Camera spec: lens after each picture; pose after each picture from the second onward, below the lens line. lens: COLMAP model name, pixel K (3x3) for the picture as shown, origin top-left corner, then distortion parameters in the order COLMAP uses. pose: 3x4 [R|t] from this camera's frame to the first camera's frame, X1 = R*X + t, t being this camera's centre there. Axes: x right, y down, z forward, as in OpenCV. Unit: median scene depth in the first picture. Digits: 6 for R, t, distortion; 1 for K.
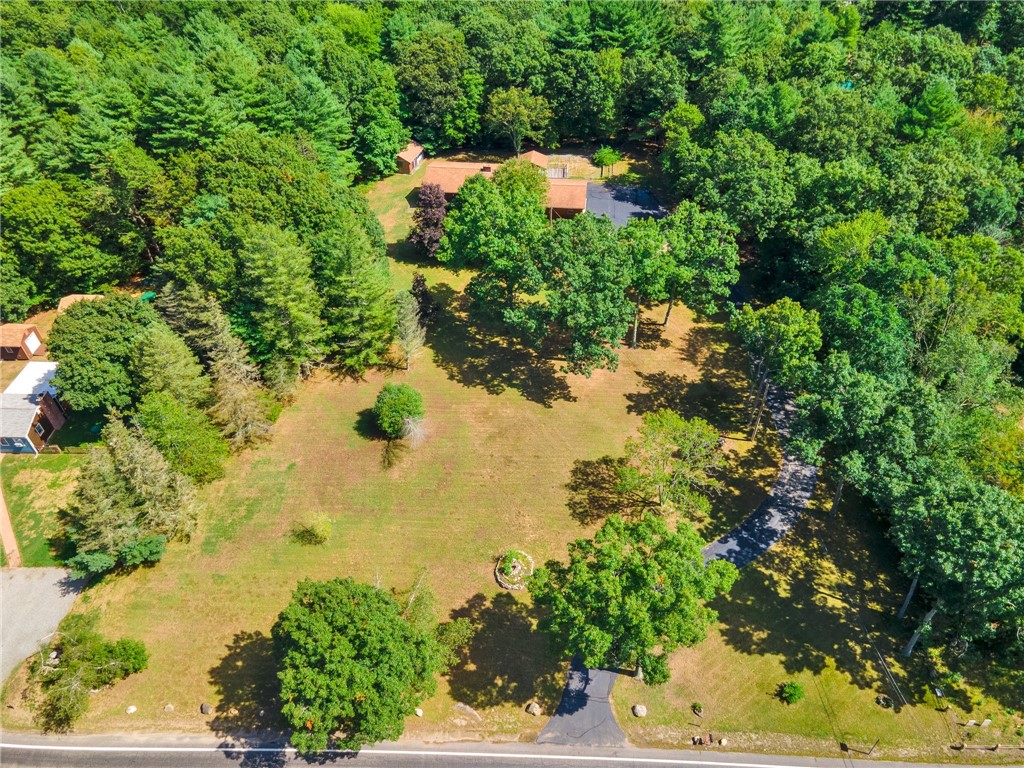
lens RADIAL K [[762.4, 0, 511.0], [0, 762.4, 383.5], [0, 0, 1]] dist [0.040715, 0.008873]
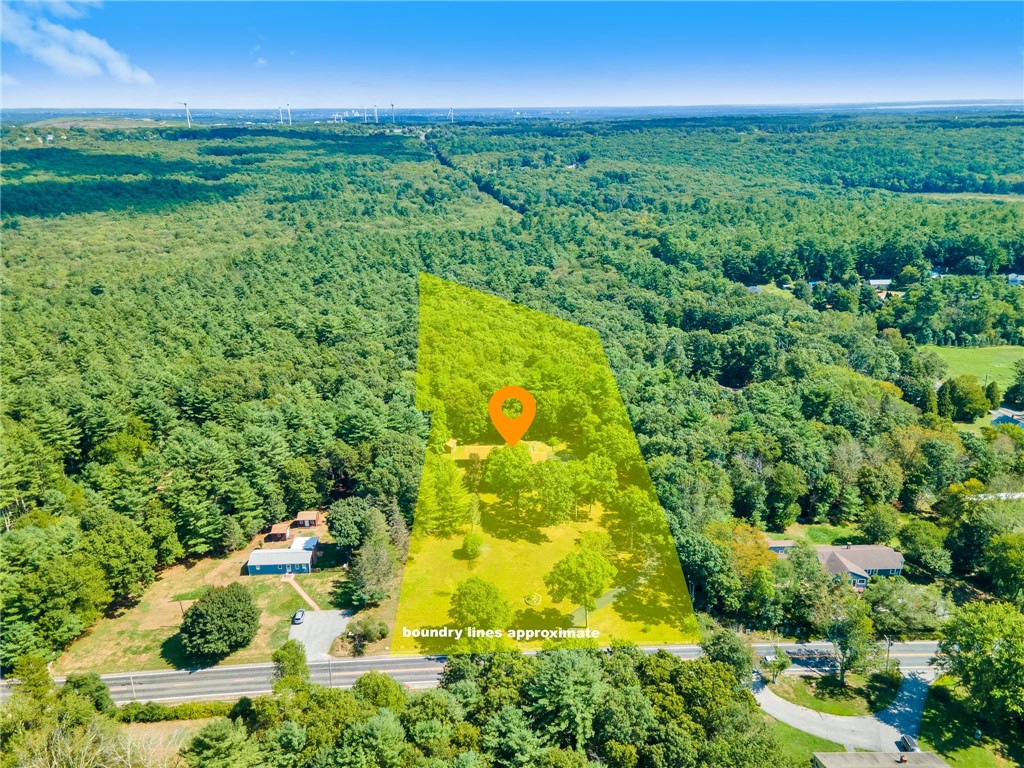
lens RADIAL K [[762.4, 0, 512.0], [0, 762.4, 384.5], [0, 0, 1]] dist [0.040715, 0.008873]
pose [[0.996490, -0.024240, 0.080127, -0.175917], [0.053264, 0.922013, -0.383478, 0.401644], [-0.064583, 0.386400, 0.920067, -1.078754]]
